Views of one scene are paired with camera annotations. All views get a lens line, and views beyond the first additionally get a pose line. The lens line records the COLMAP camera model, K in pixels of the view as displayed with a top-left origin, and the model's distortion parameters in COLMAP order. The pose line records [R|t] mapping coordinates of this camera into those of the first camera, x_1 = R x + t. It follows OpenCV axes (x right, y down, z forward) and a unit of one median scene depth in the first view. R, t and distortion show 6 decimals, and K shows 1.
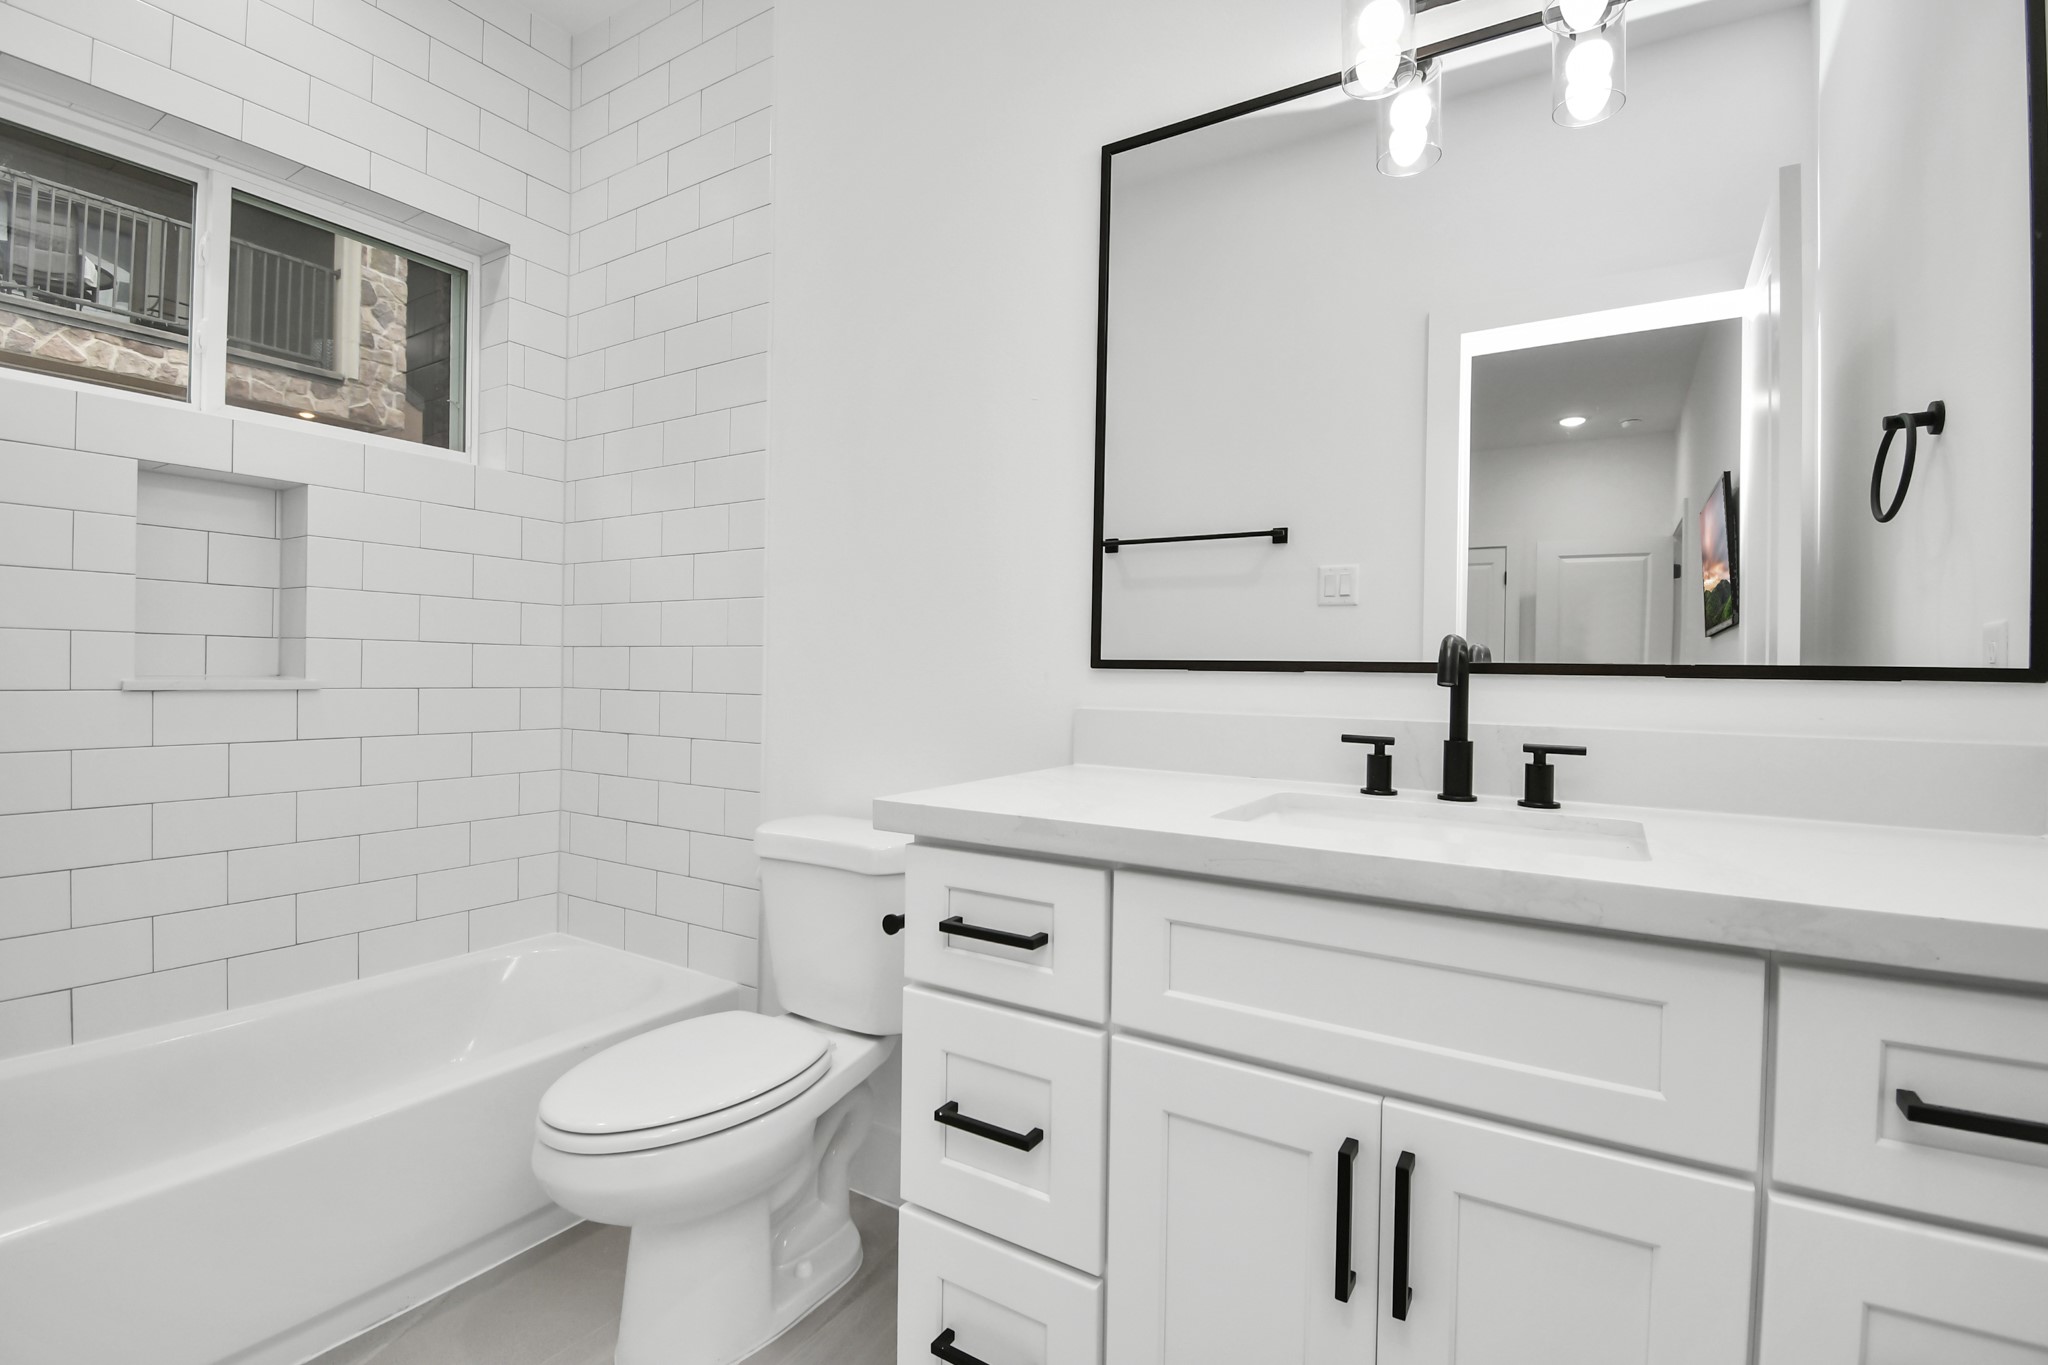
lens RADIAL K [[933.6, 0, 1034.7], [0, 933.6, 680.4], [0, 0, 1]] dist [0.017708, -0.025039]
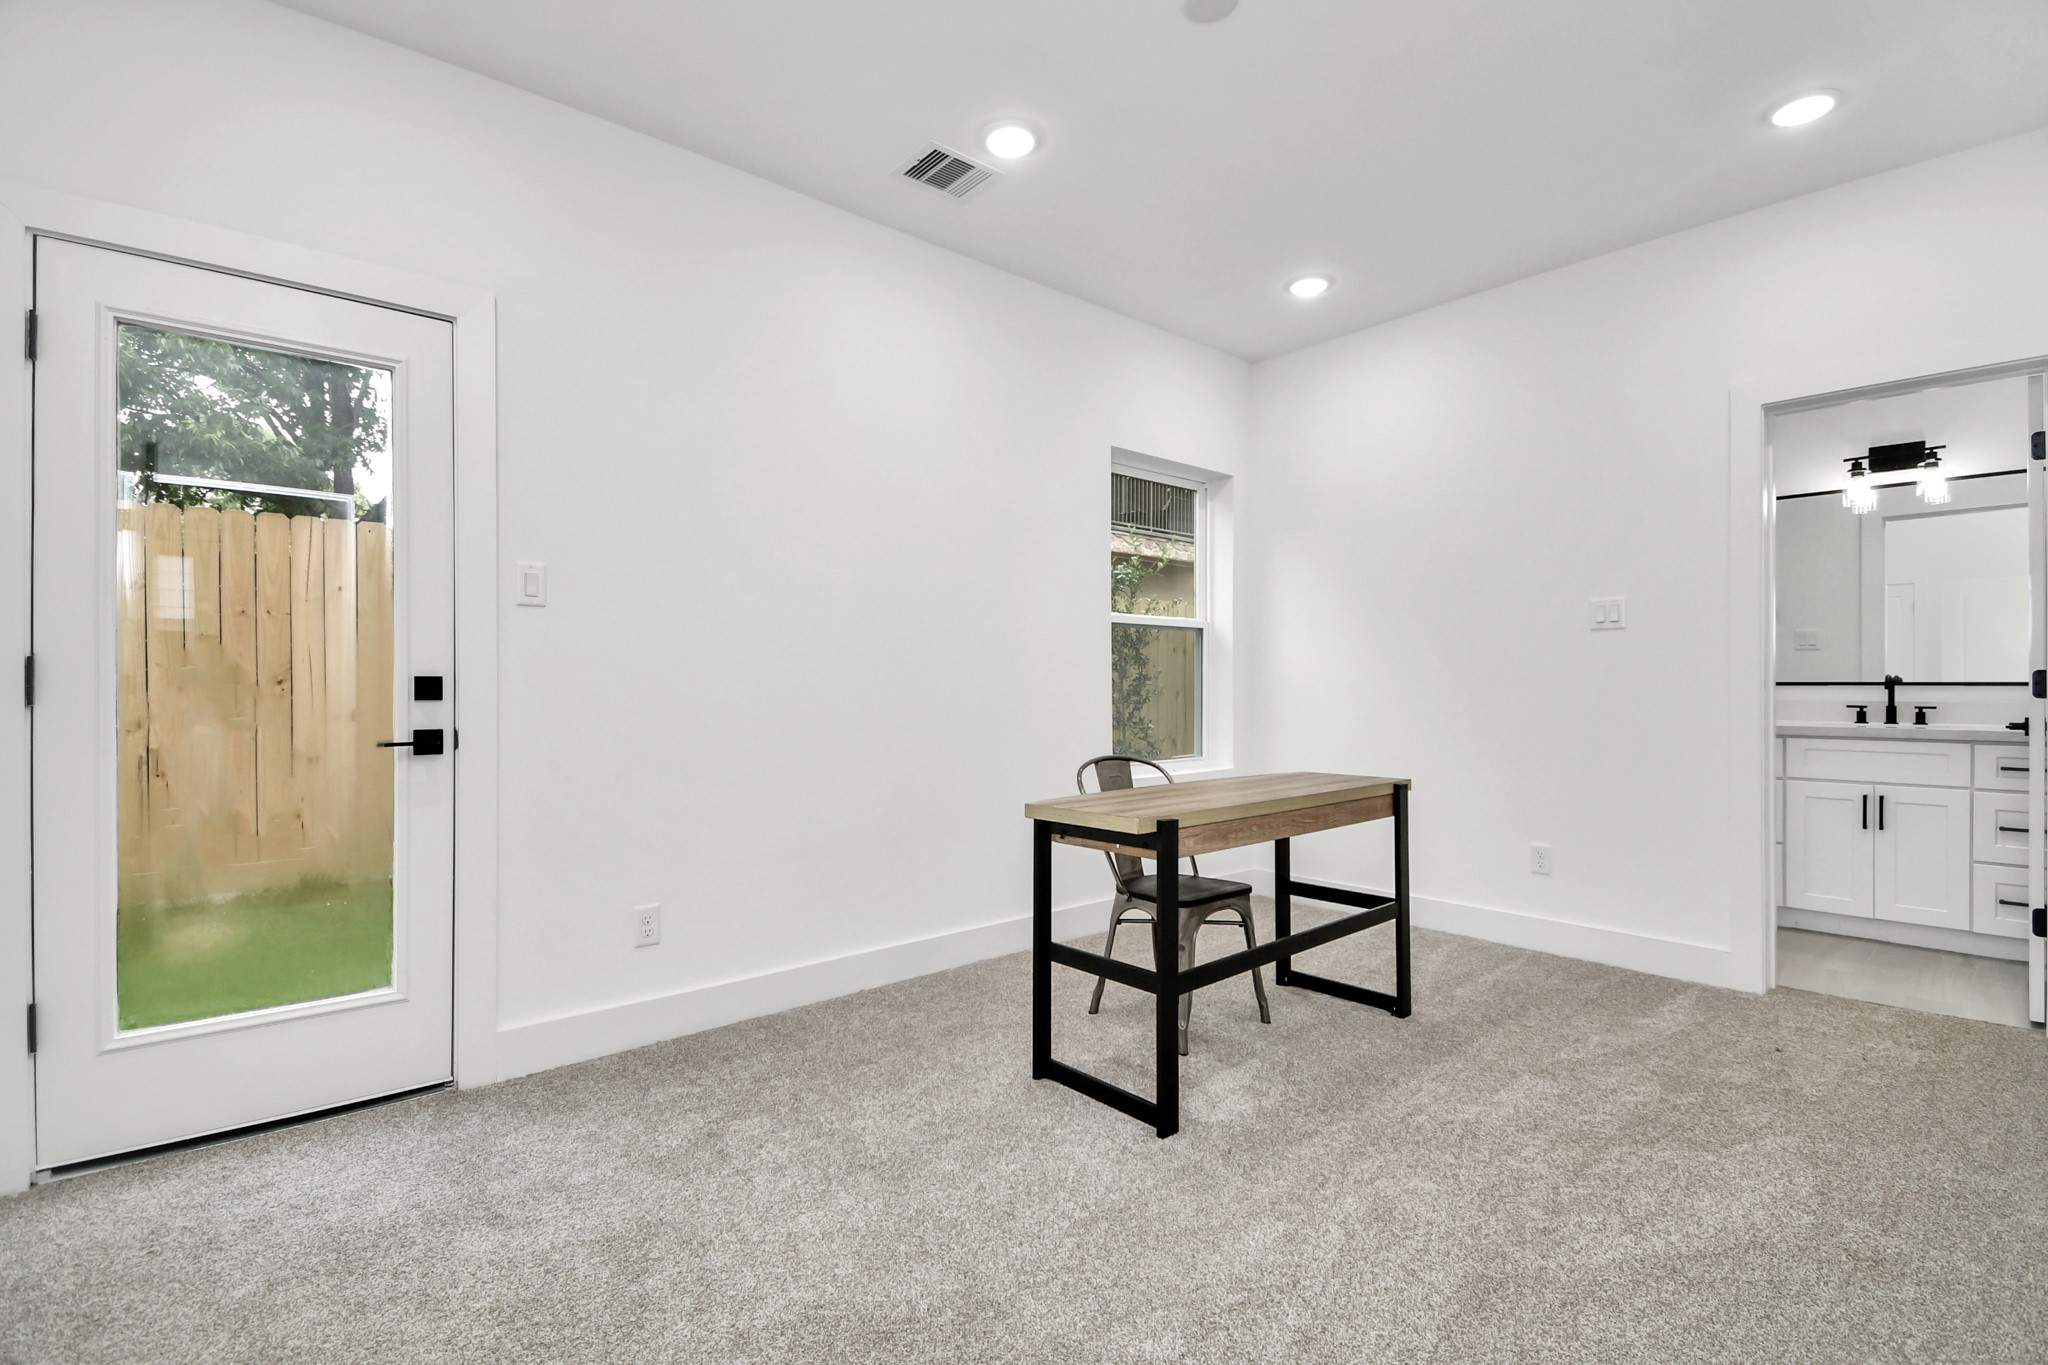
lens RADIAL K [[959.4, 0, 1024.9], [0, 959.4, 685.9], [0, 0, 1]] dist [0.000998, 0.000103]
pose [[0.957349, -0.018982, -0.288309, -1.538398], [0.015723, 0.999784, -0.013613, -0.008002], [0.288505, 0.008499, 0.957441, -3.216962]]
